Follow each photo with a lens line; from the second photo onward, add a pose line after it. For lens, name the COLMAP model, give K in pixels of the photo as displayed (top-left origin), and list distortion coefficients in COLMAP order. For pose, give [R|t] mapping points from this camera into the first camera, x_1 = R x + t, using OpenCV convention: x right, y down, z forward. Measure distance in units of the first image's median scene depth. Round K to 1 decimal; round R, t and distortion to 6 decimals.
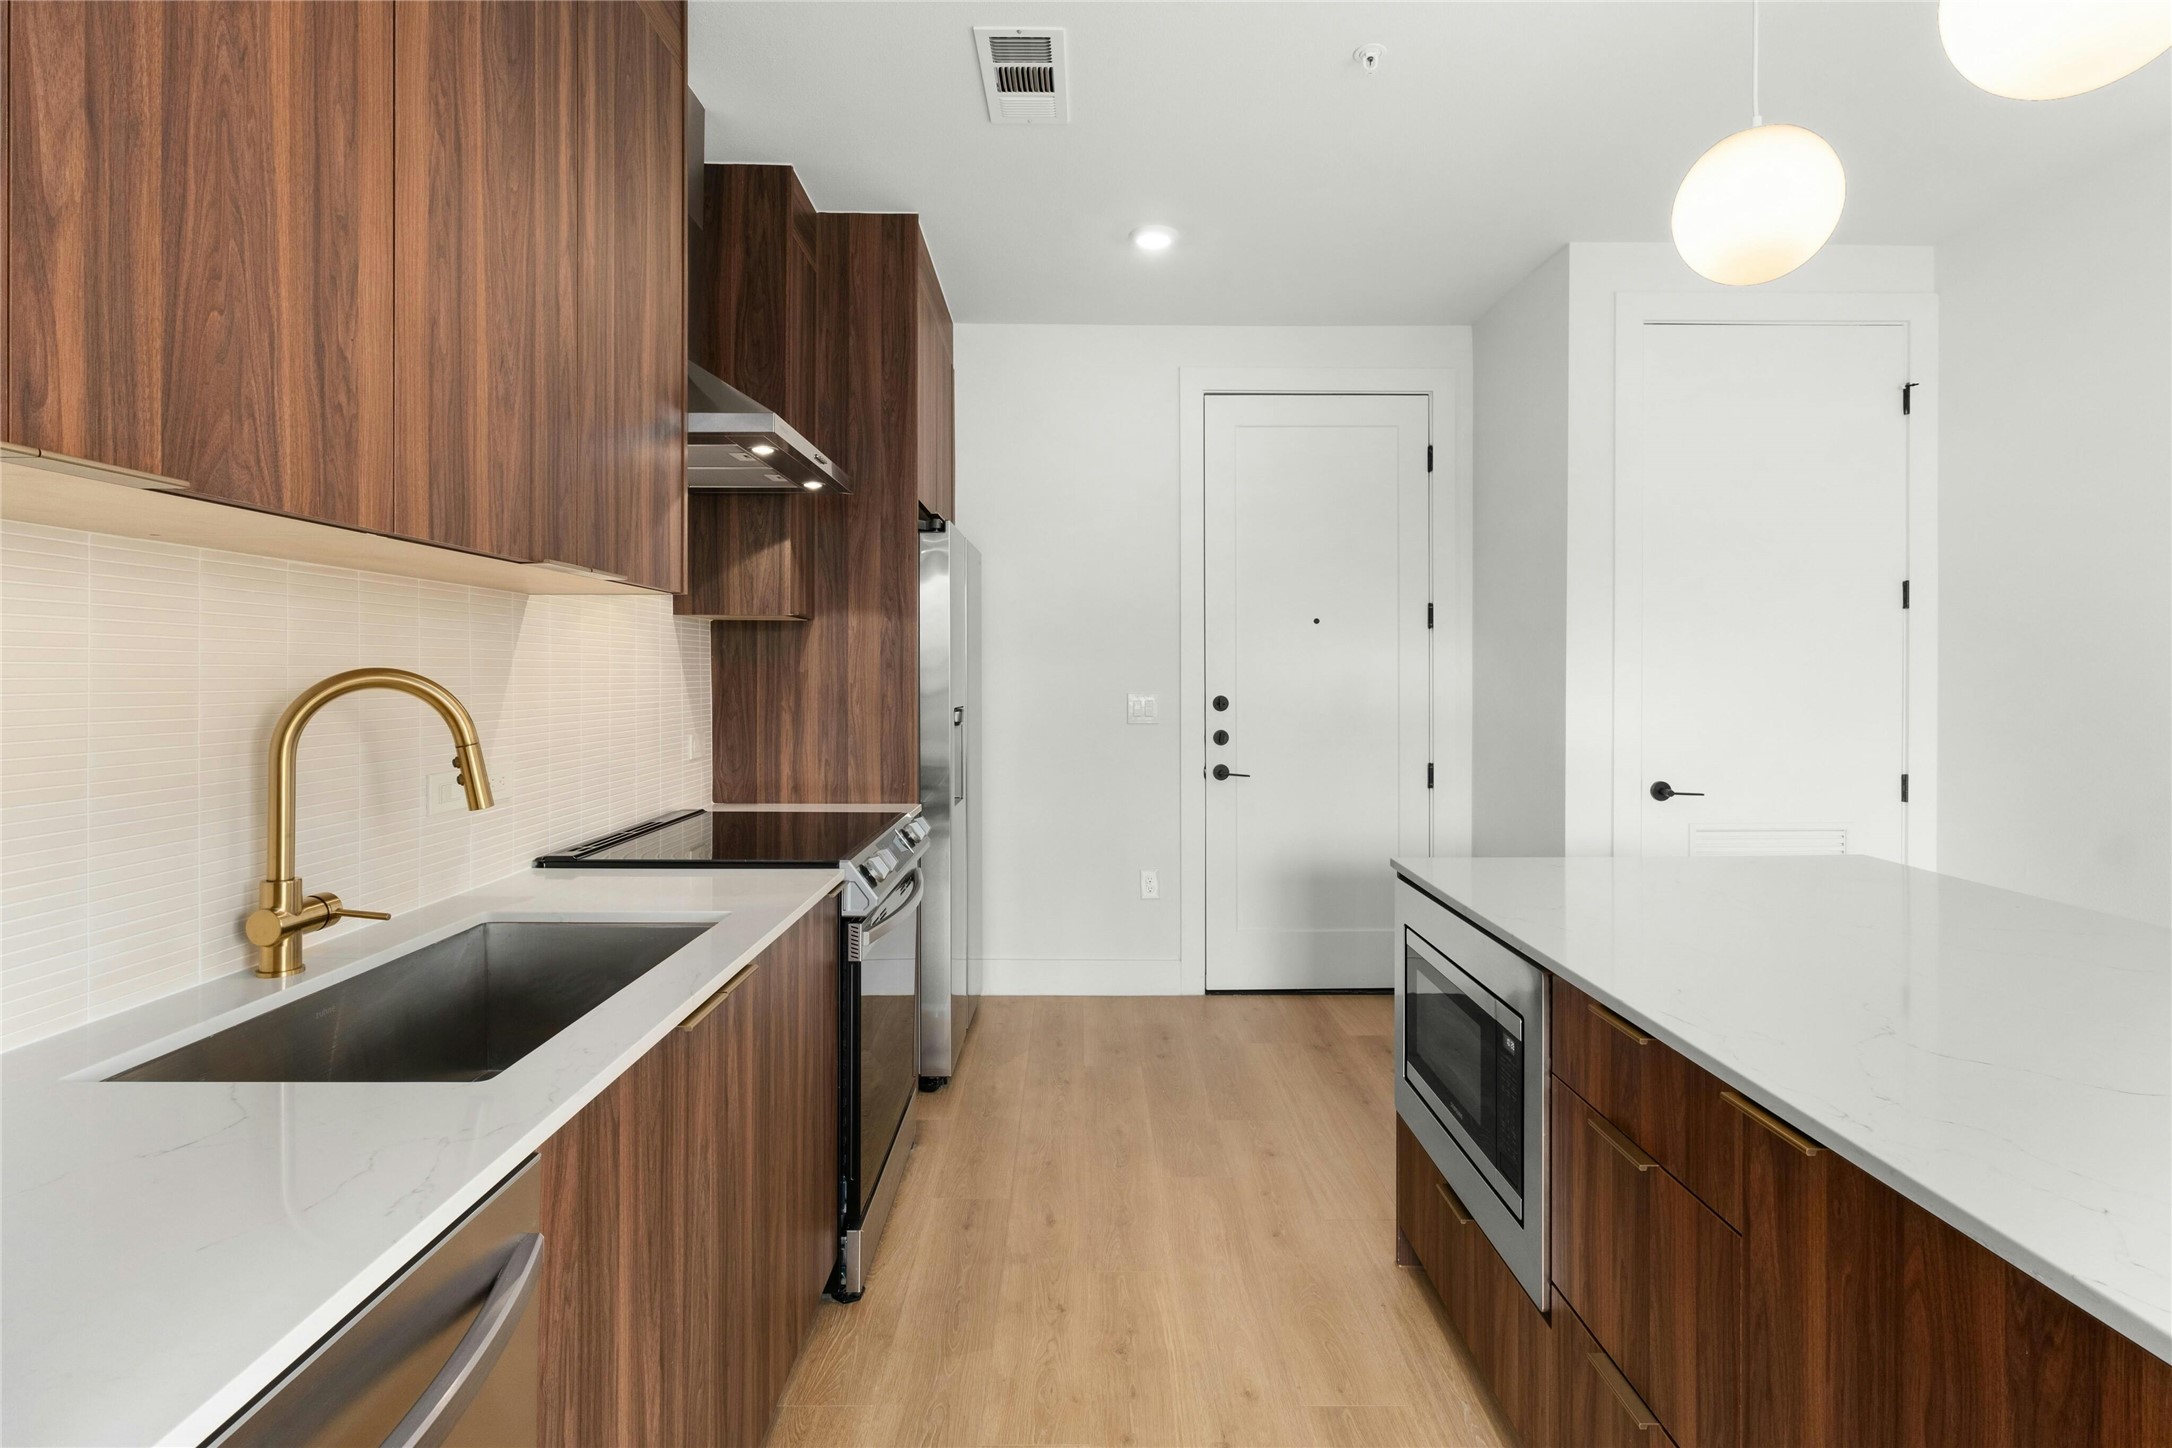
lens RADIAL K [[1017.2, 0, 1061.4], [0, 1017.2, 673.4], [0, 0, 1]] dist [0.001296, -0.000389]
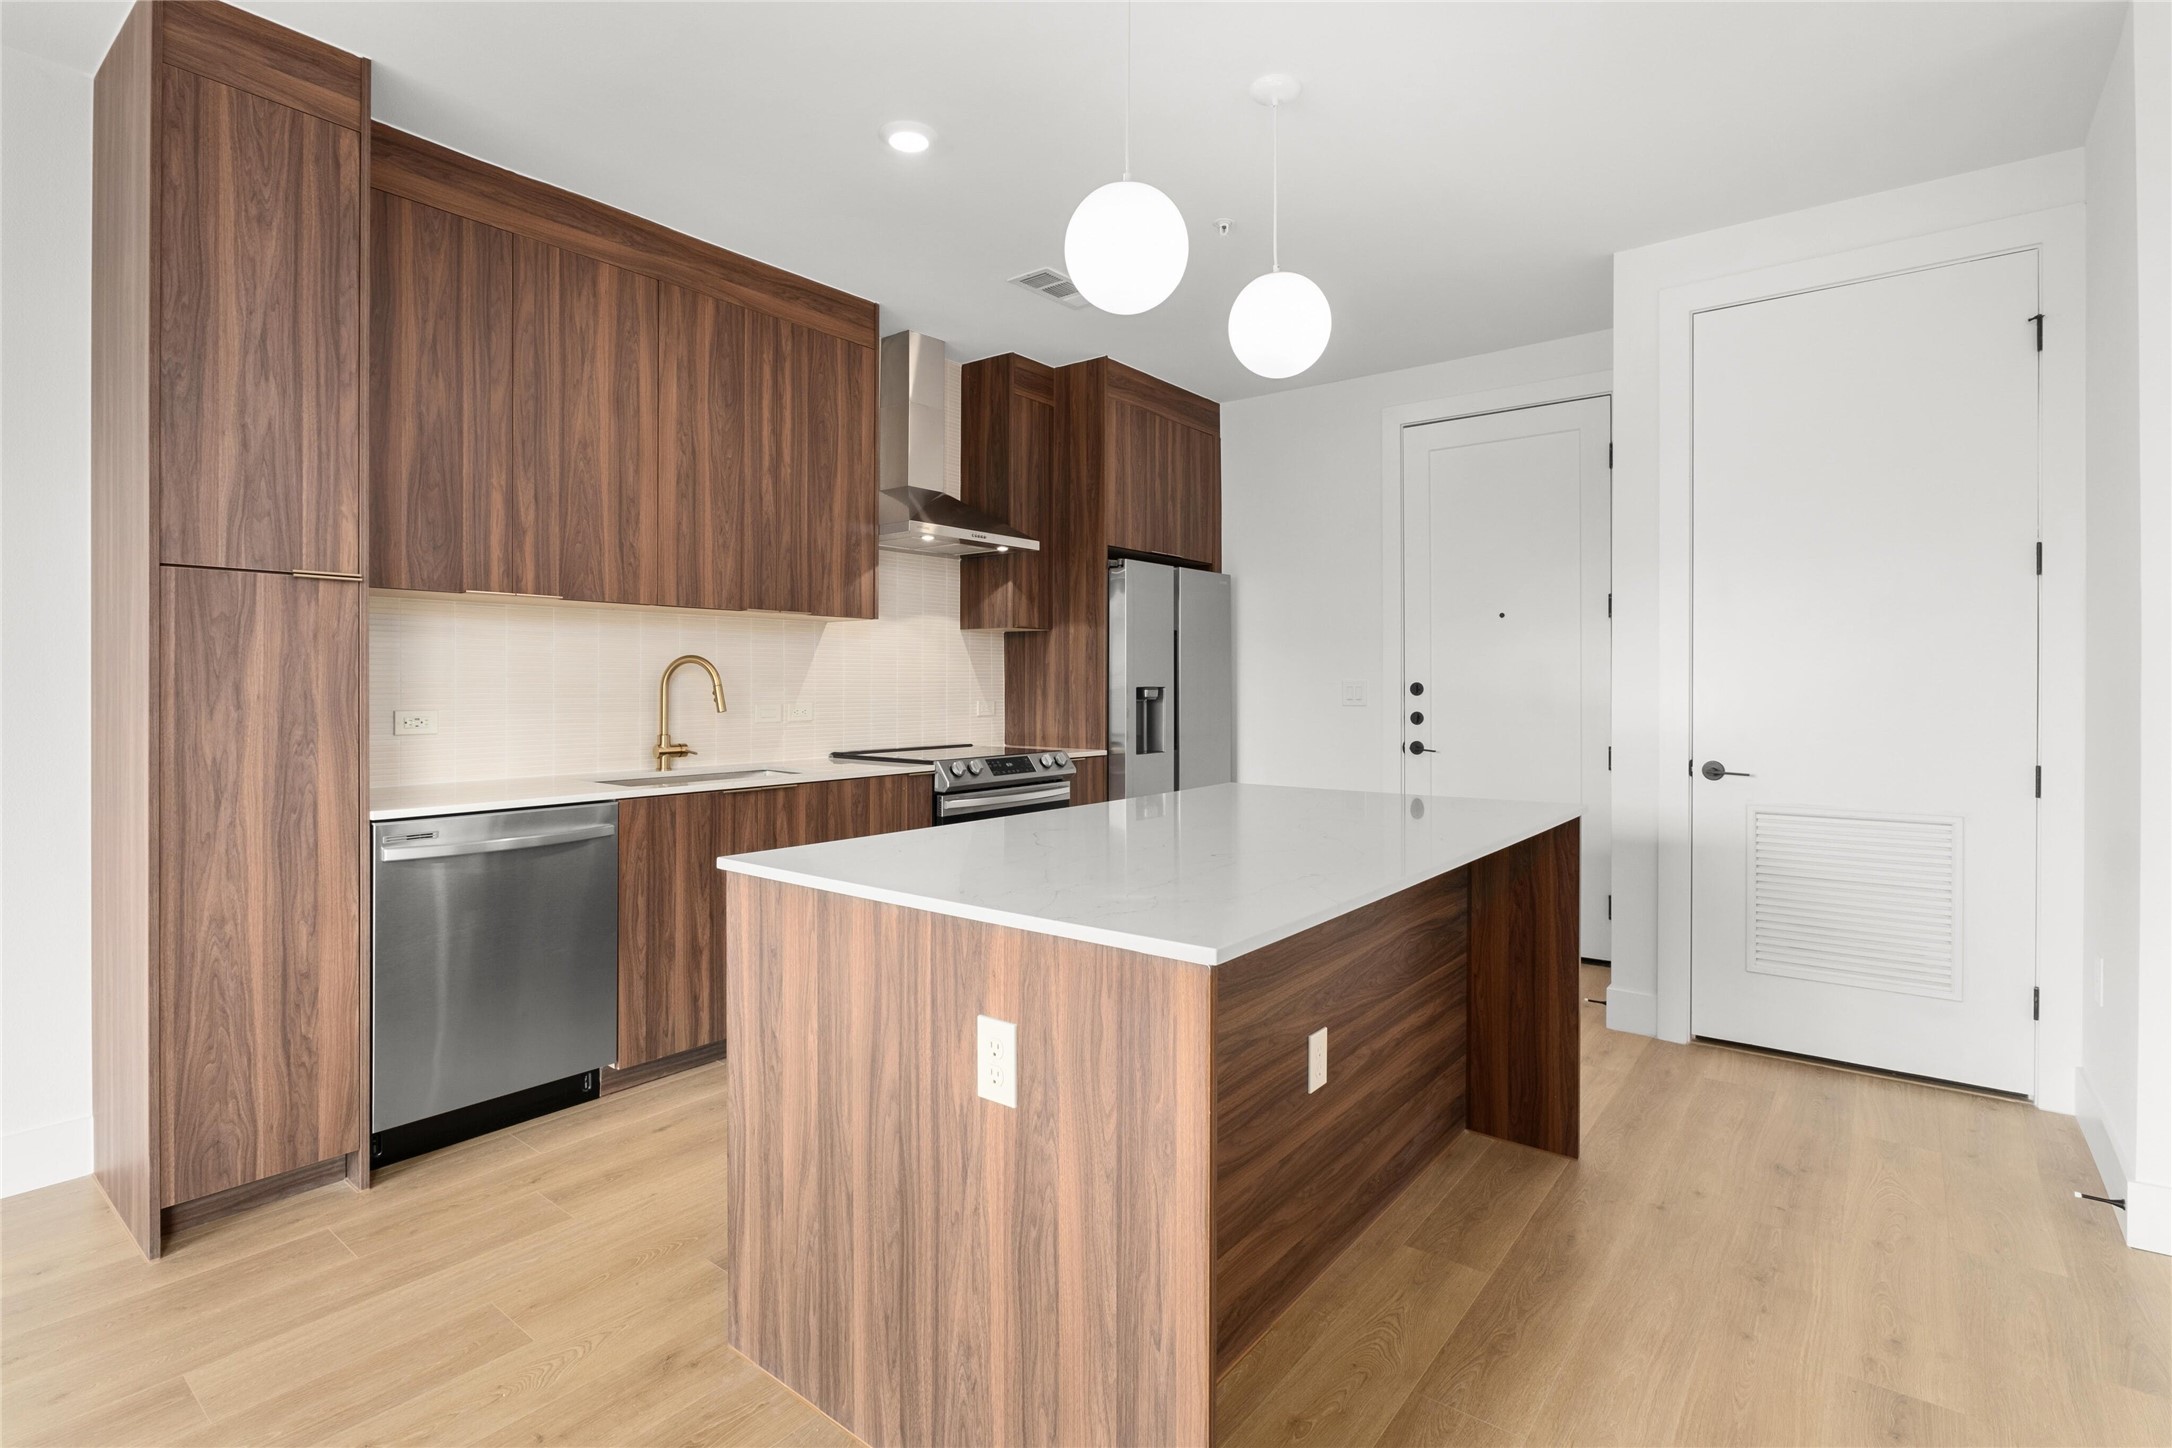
lens RADIAL K [[1017.2, 0, 1138.3], [0, 1017.2, 675.9], [0, 0, 1]] dist [0.001296, -0.000389]
pose [[0.800490, -0.005937, -0.599316, 0.876450], [0.001226, 0.999965, -0.008269, 0.034873], [0.599344, 0.005885, 0.800470, -0.185088]]
